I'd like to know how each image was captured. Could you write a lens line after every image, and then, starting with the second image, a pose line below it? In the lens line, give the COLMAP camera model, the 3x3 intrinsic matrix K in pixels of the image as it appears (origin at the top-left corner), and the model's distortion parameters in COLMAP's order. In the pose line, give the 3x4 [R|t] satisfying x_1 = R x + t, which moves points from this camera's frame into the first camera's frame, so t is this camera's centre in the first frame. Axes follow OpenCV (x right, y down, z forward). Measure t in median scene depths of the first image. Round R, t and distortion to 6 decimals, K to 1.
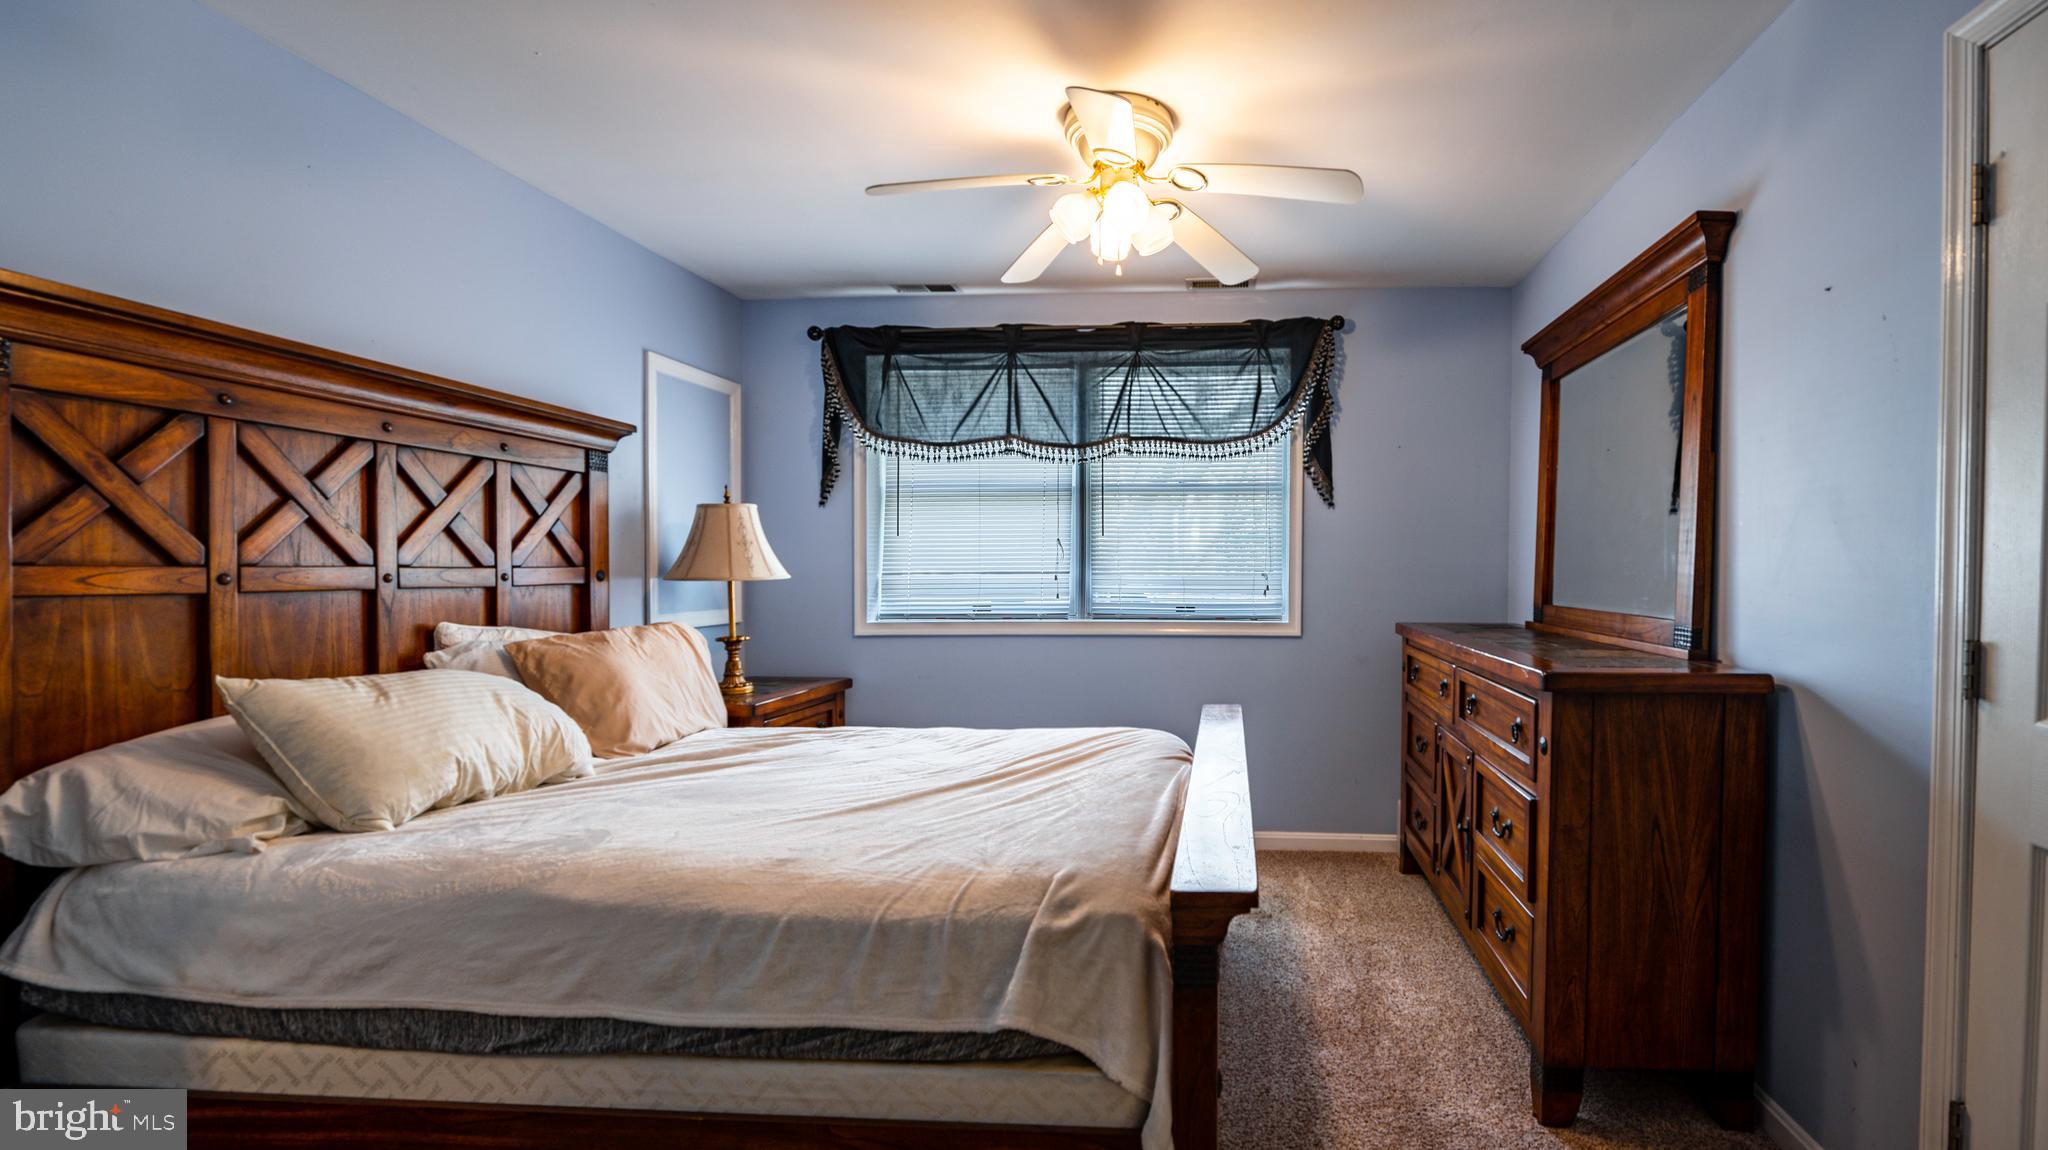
lens RADIAL K [[856.5, 0, 1024.0], [0, 856.5, 582.3], [0, 0, 1]] dist [-0.004202, -0.000499]
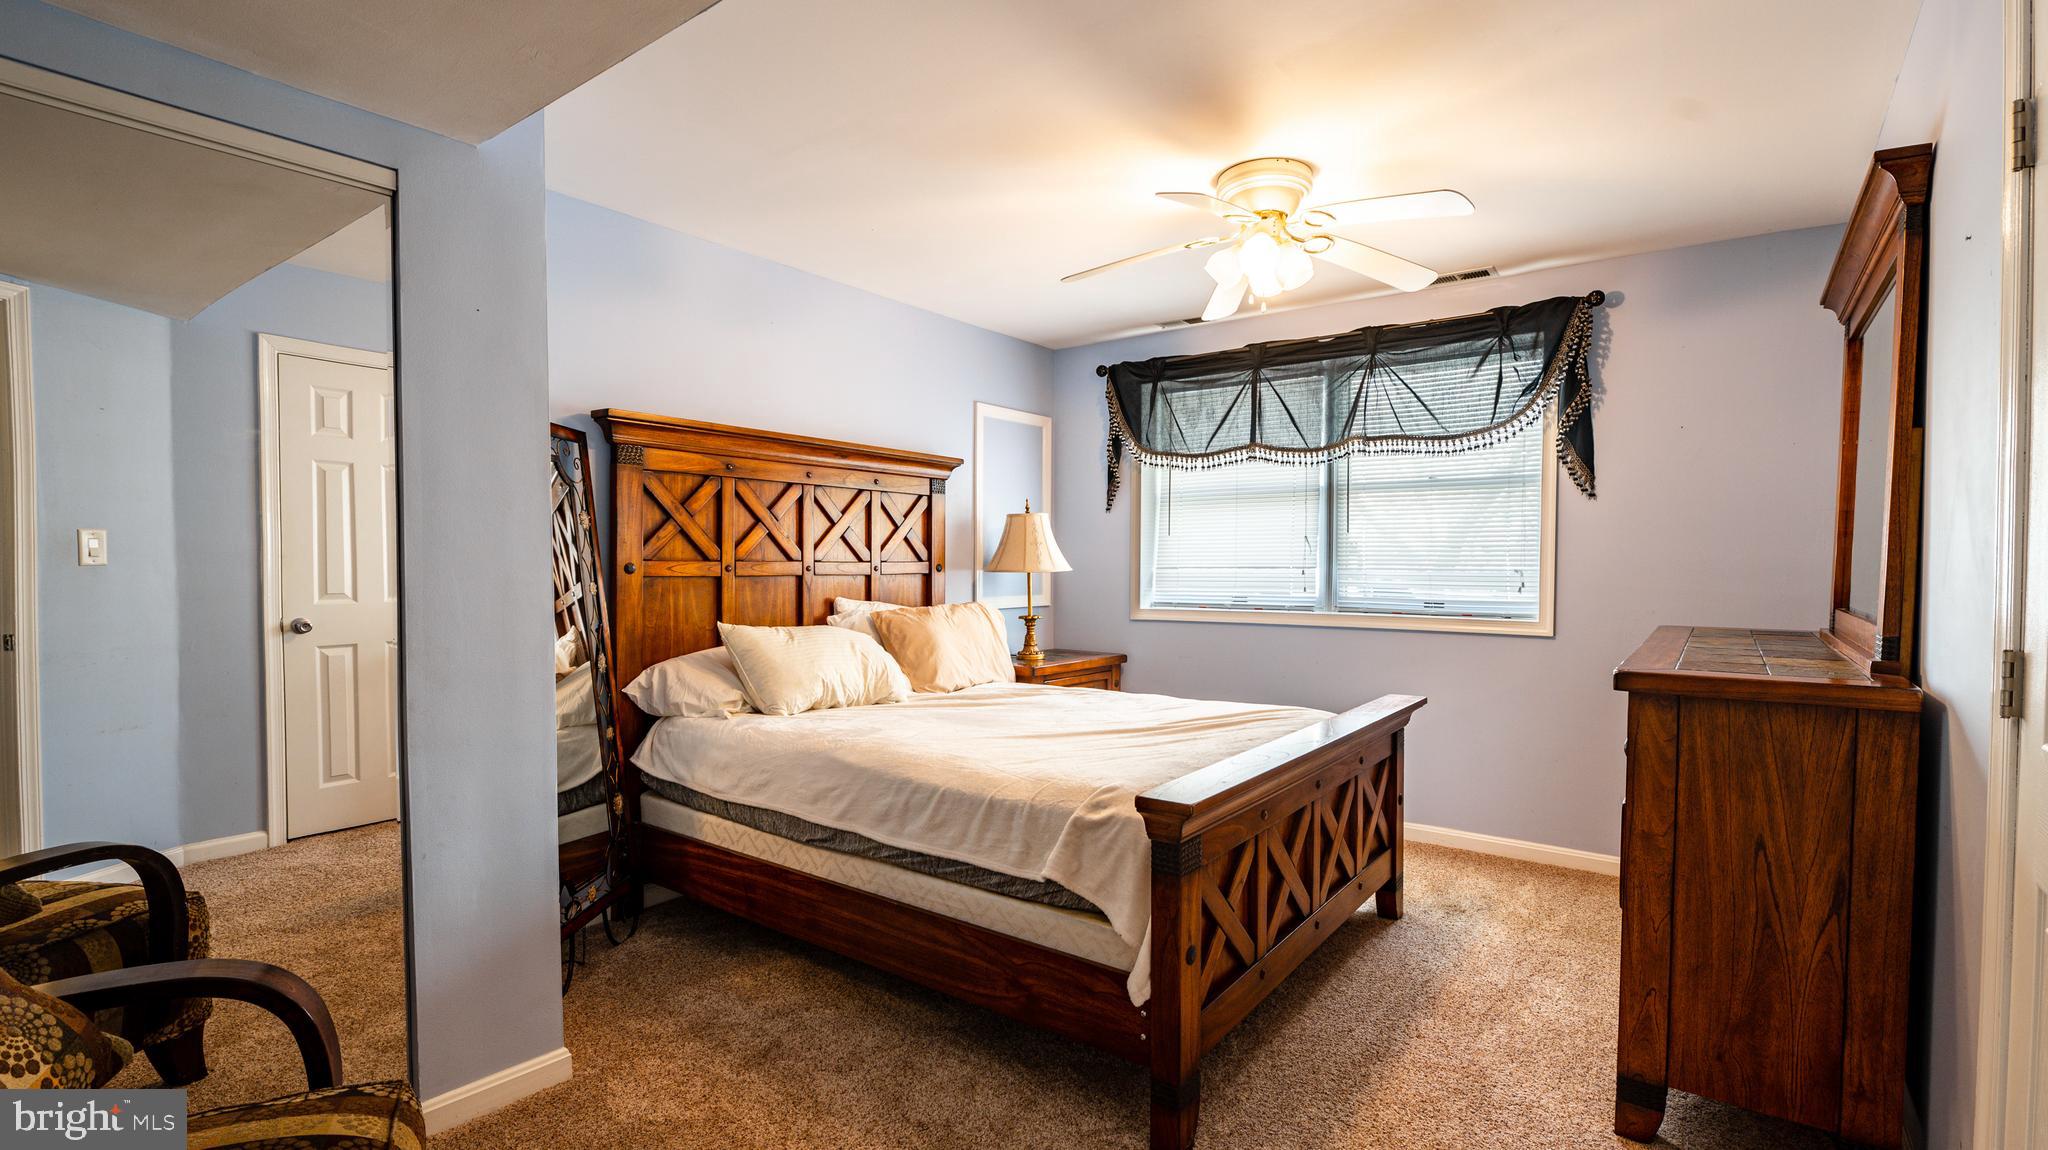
lens RADIAL K [[932.3, 0, 1024.8], [0, 932.3, 577.7], [0, 0, 1]] dist [-0.002084, -0.000793]
pose [[0.834871, 0.011225, -0.550331, 0.592862], [-0.011046, 0.999932, 0.003638, 0.001435], [0.550335, 0.003042, 0.834938, -0.255079]]
